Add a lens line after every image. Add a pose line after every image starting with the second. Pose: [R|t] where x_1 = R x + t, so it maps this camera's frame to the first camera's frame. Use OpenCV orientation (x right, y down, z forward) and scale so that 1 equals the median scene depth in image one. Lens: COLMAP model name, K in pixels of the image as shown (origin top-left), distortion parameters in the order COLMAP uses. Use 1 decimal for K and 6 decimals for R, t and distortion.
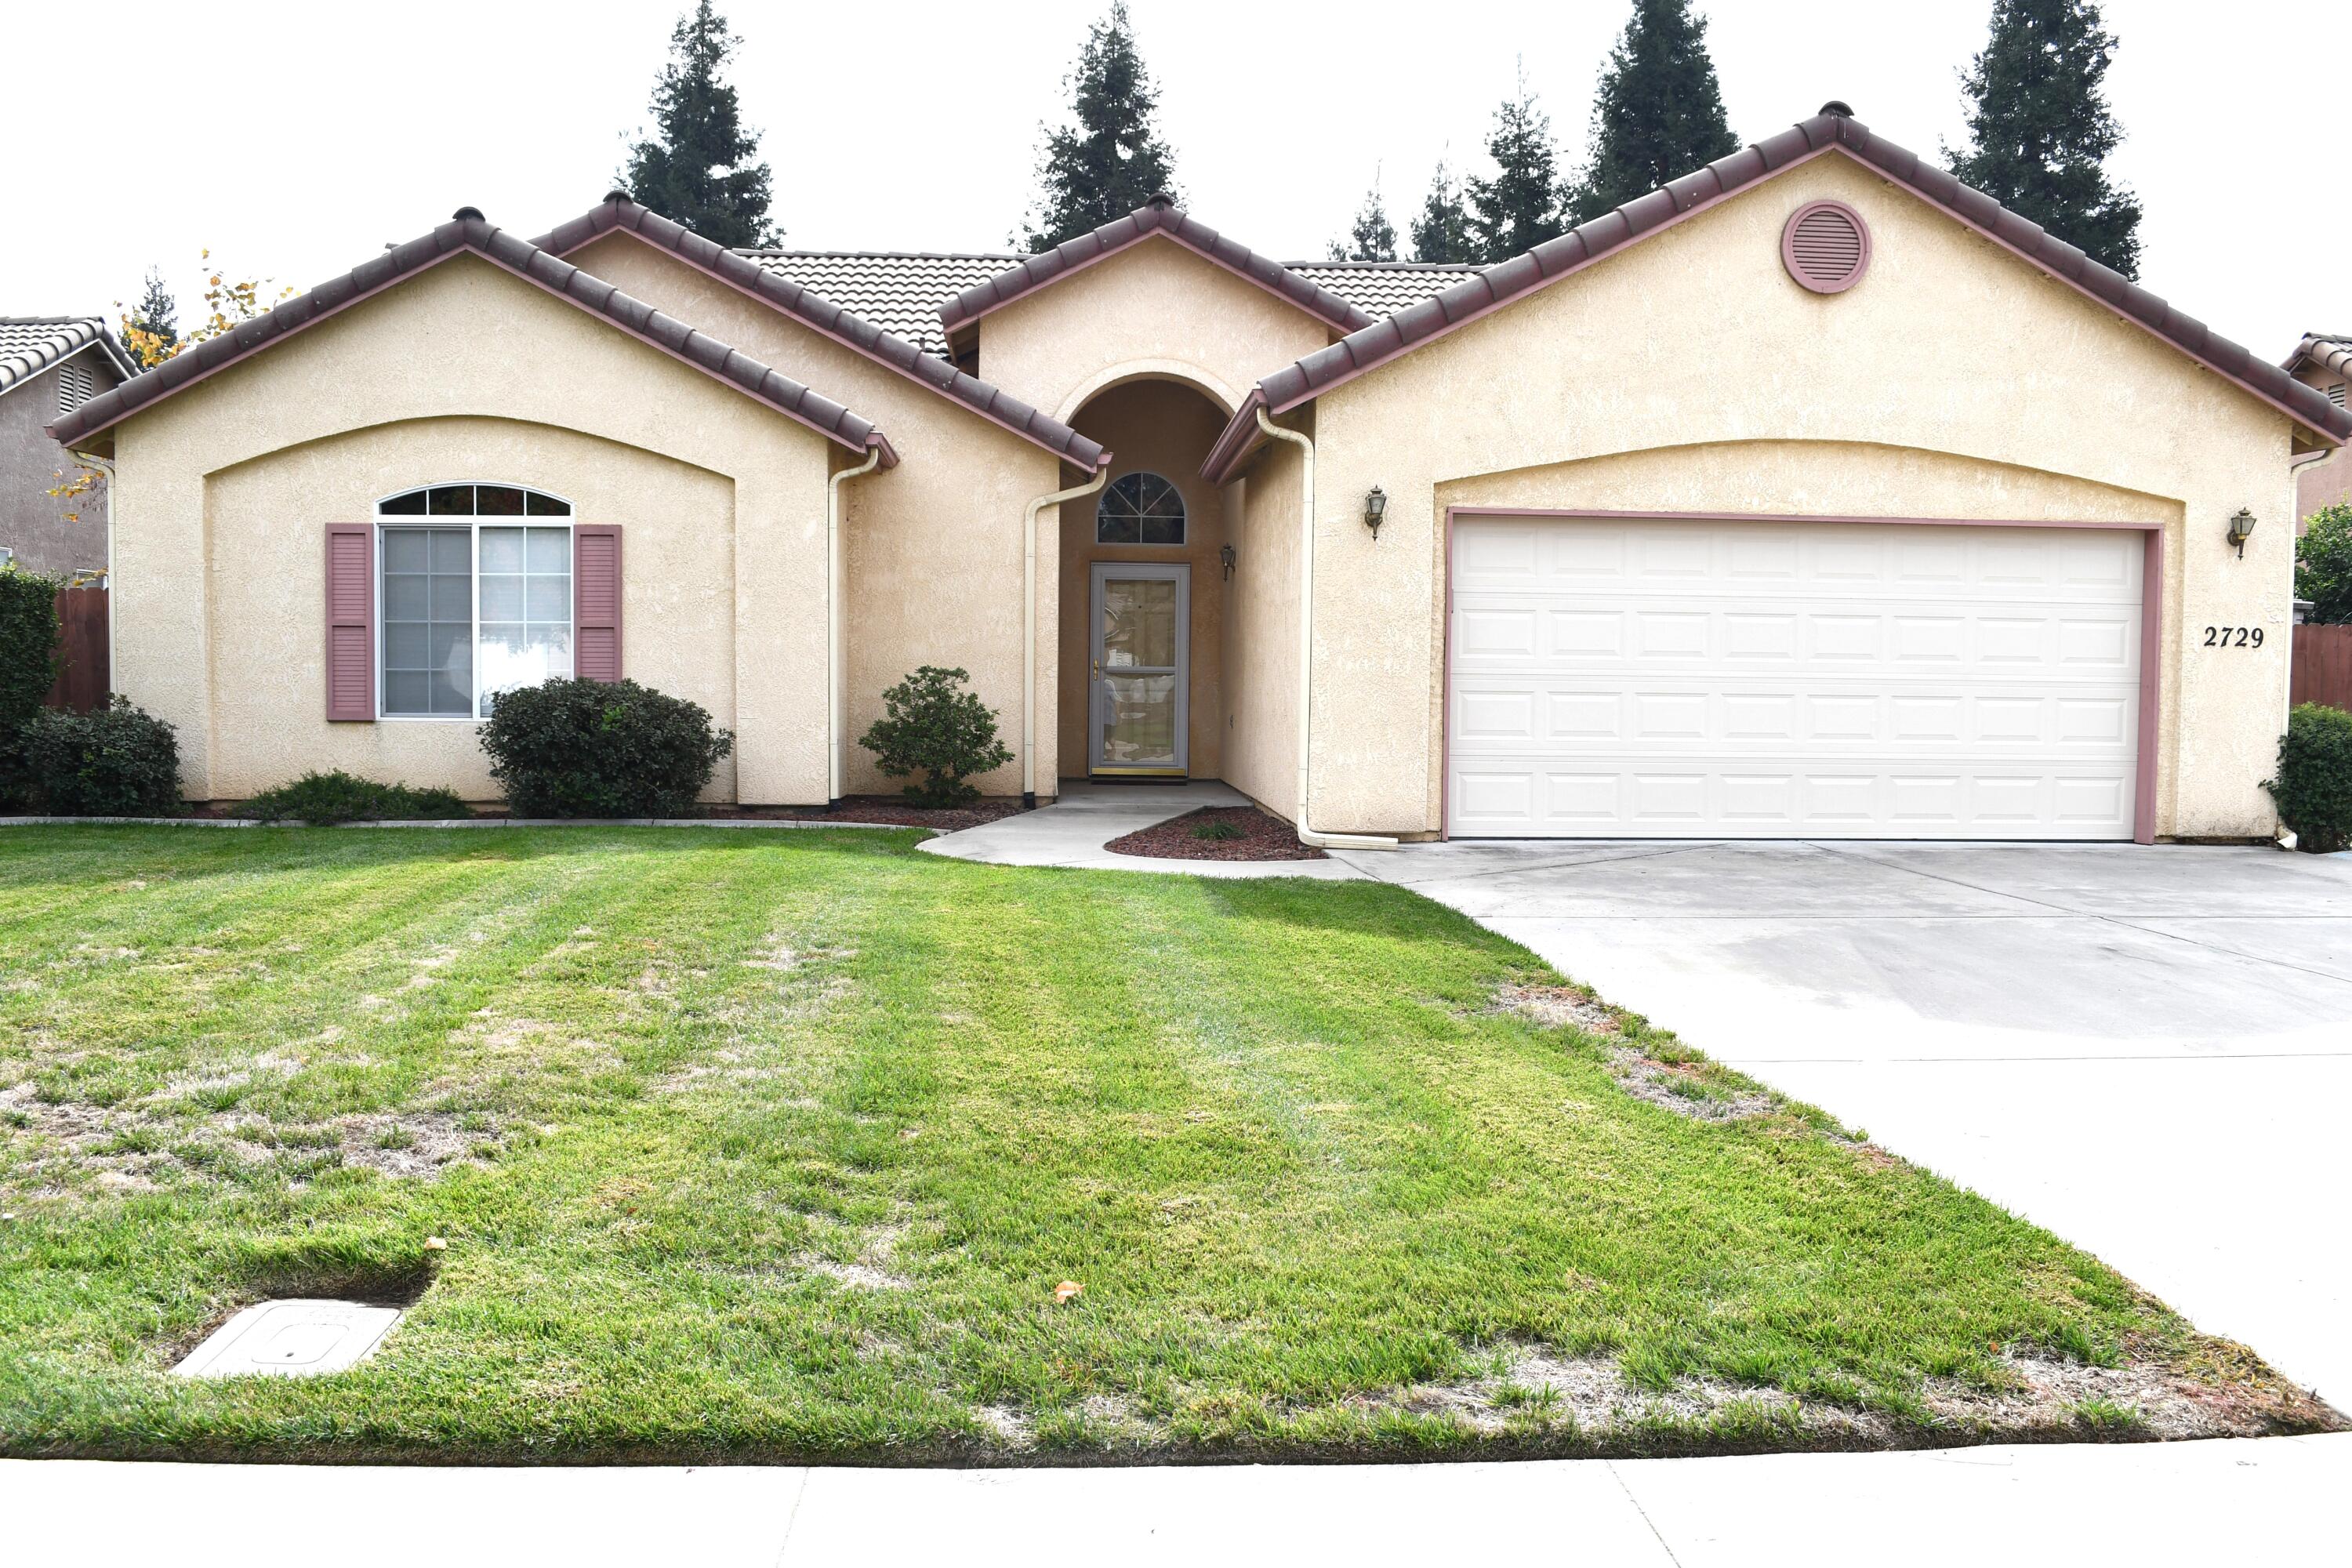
lens RADIAL K [[1848.2, 0, 1170.4], [0, 1848.2, 793.6], [0, 0, 1]] dist [-0.085197, 0.014796]
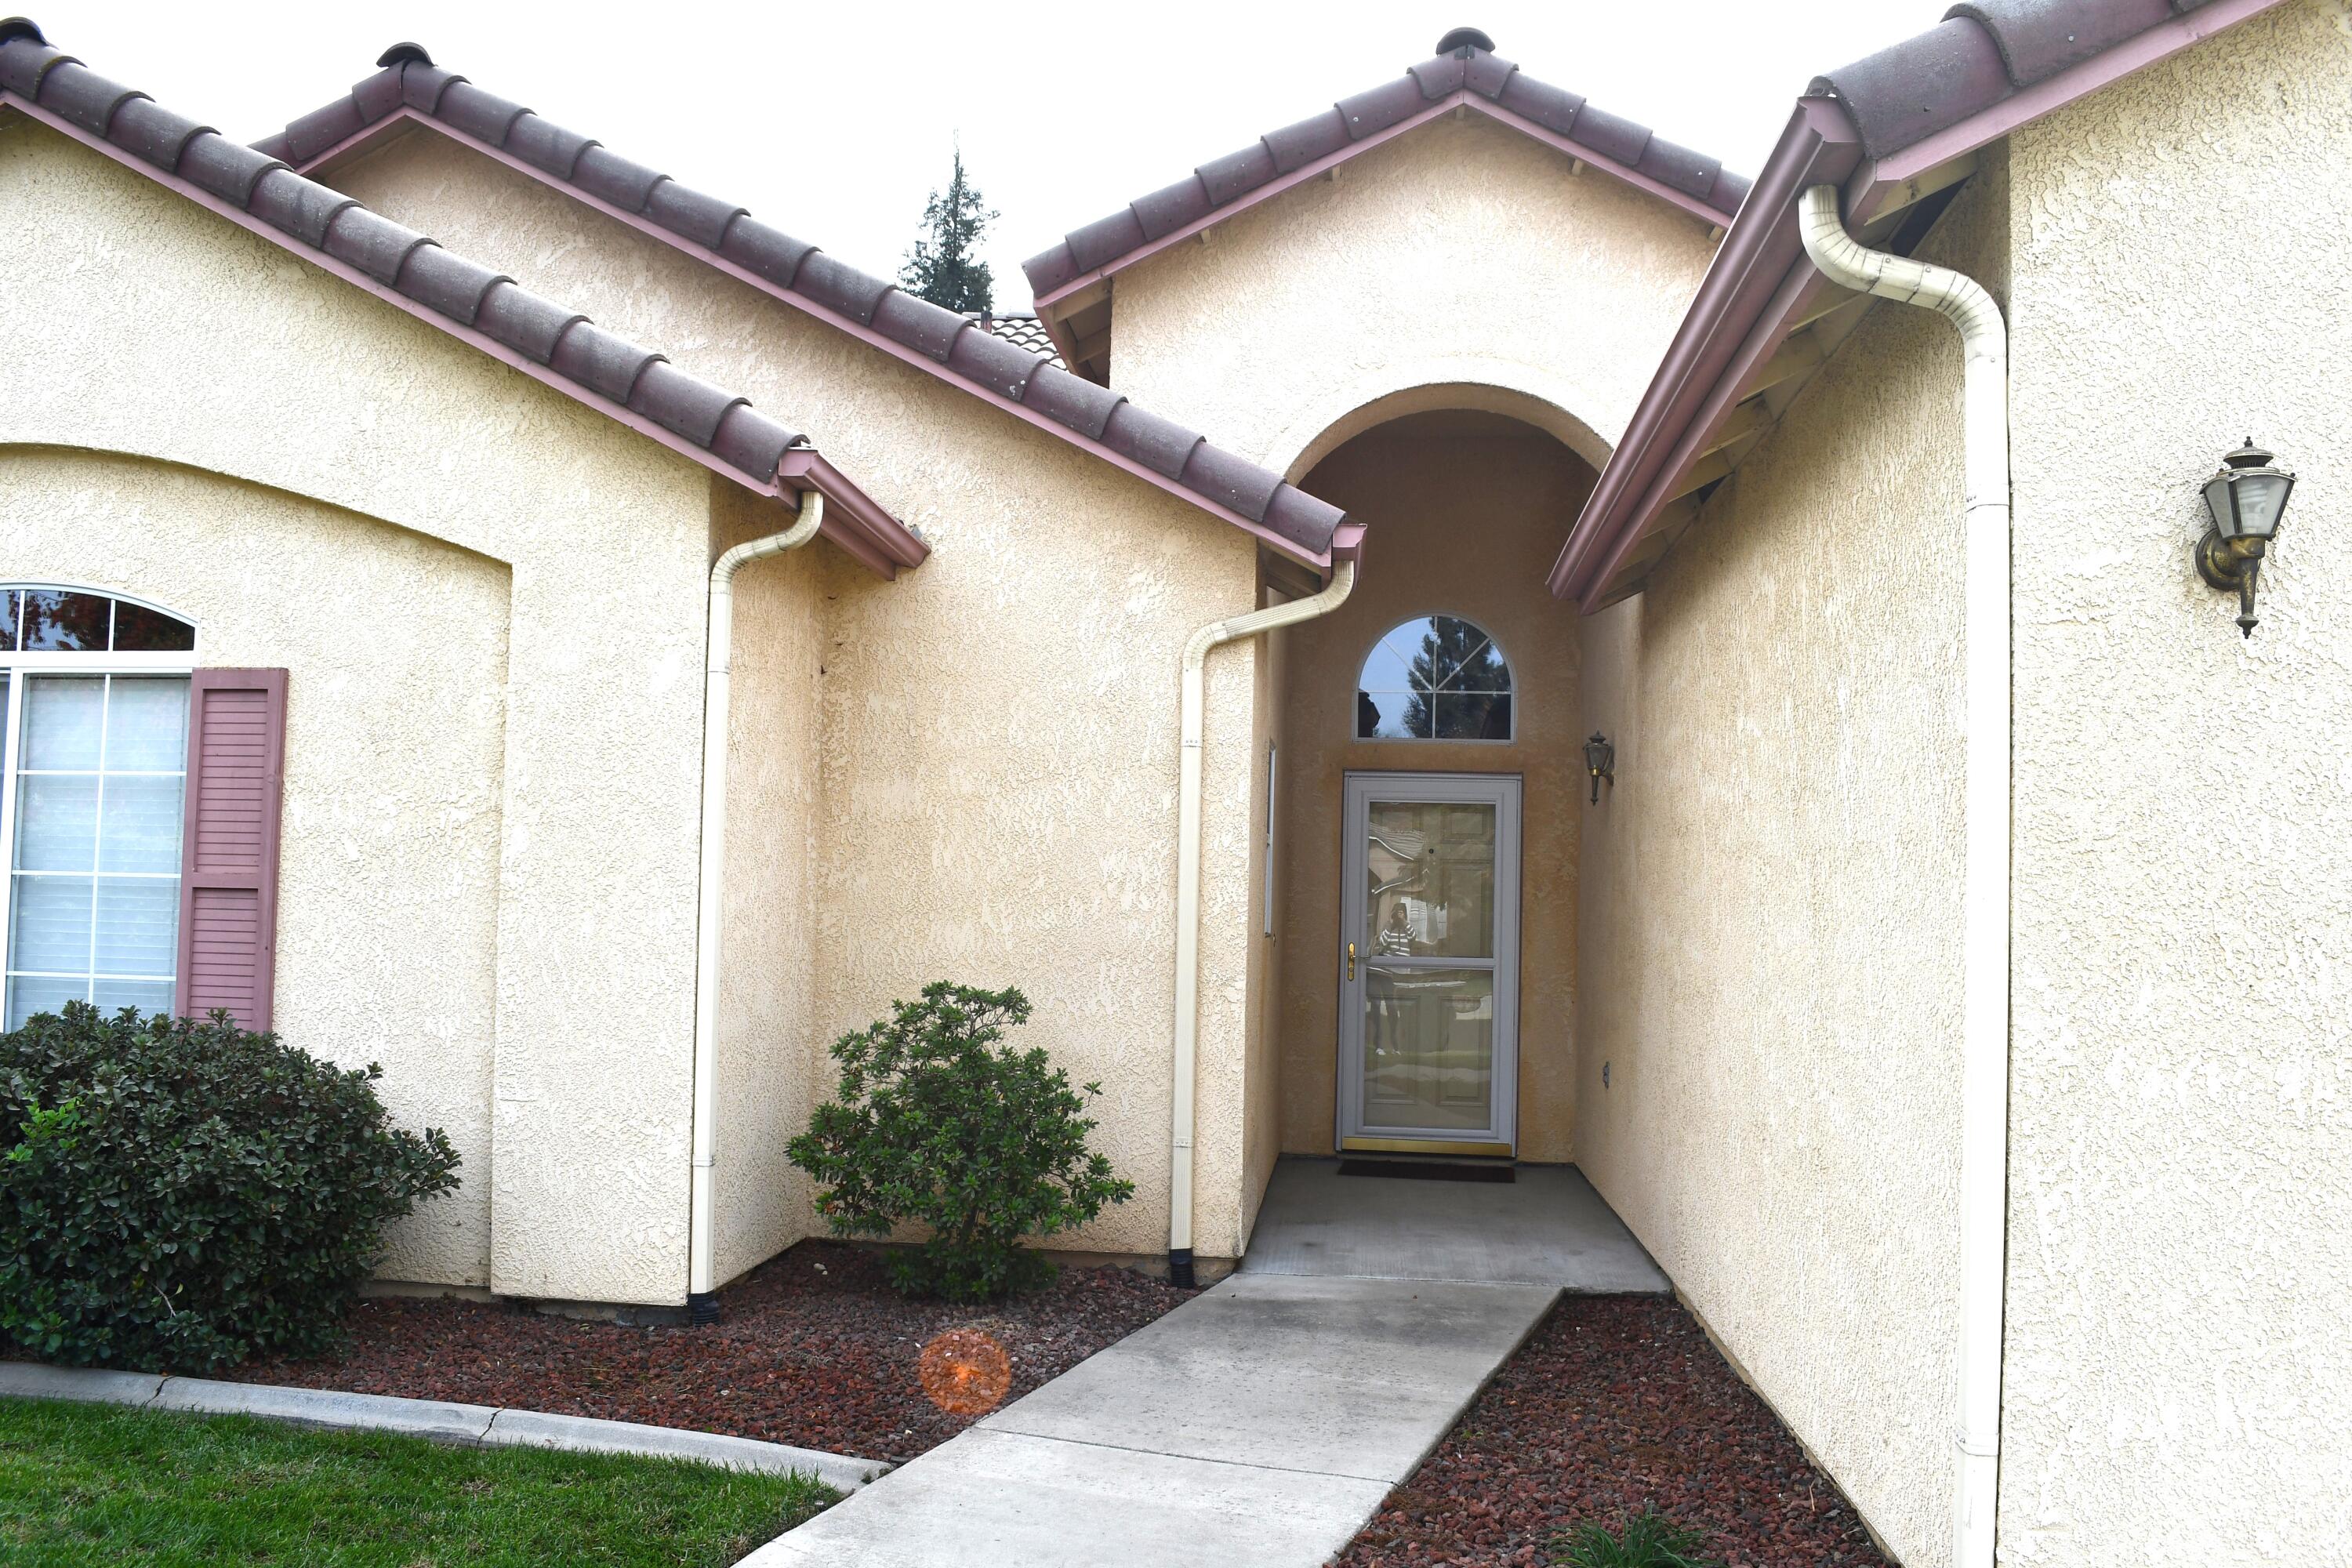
lens RADIAL K [[1848.2, 0, 1170.4], [0, 1848.2, 793.6], [0, 0, 1]] dist [-0.085197, 0.014796]
pose [[0.986421, 0.002254, -0.164221, -0.003380], [-0.023087, 0.991880, -0.125067, -0.059050], [0.162605, 0.127160, 0.978463, 0.554161]]
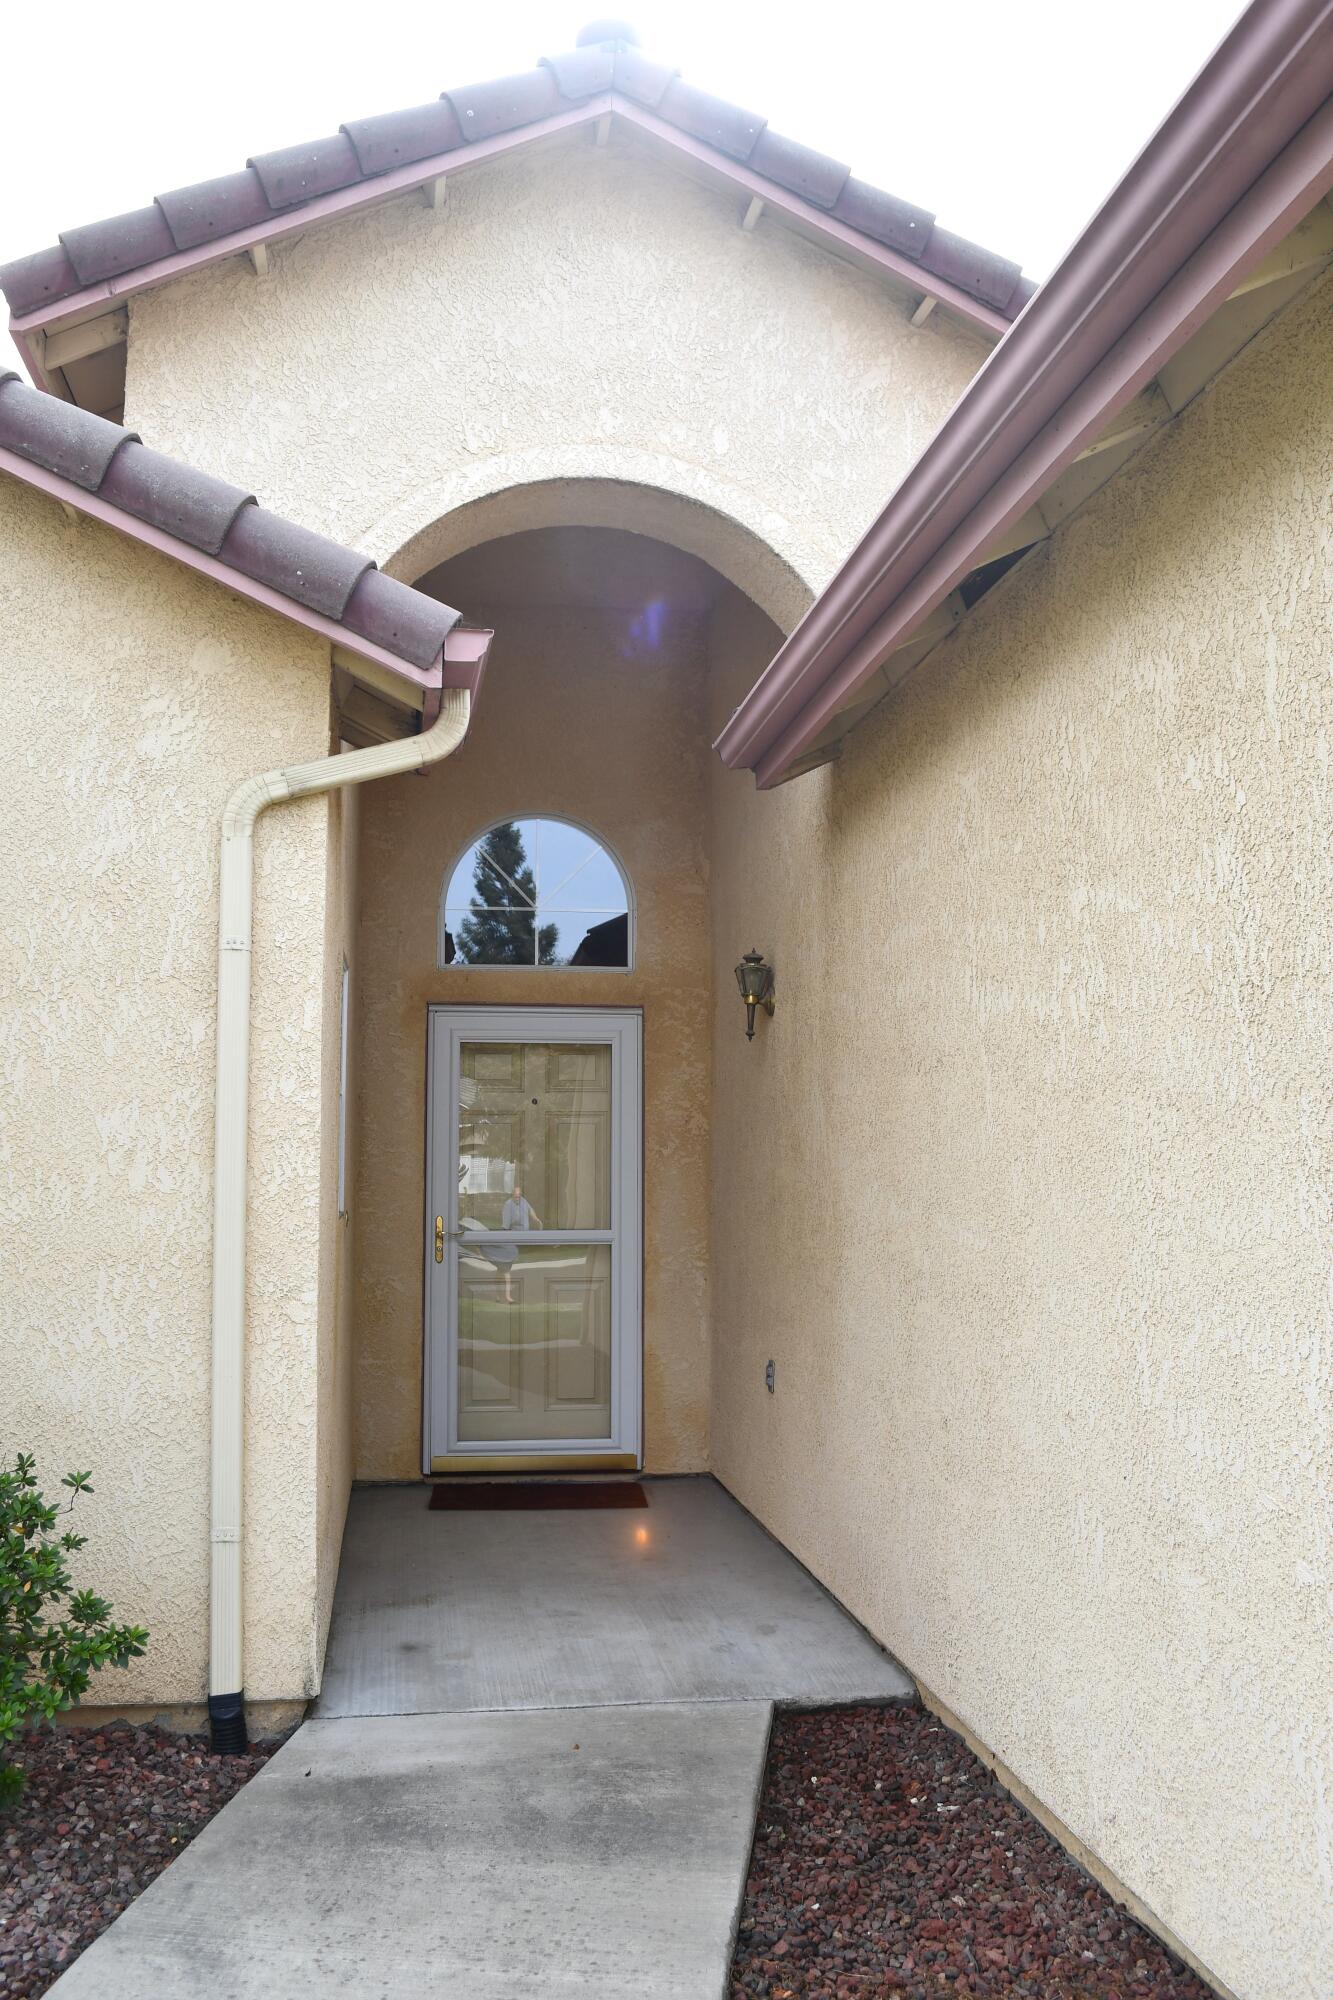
lens RADIAL K [[1740.6, 0, 677.5], [0, 1740.6, 1006.7], [0, 0, 1]] dist [-0.075327, -0.000796]
pose [[0.995605, -0.003784, 0.093581, -0.028011], [0.017993, 0.988298, -0.151468, -0.073821], [-0.091912, 0.152486, 0.984022, 0.718844]]
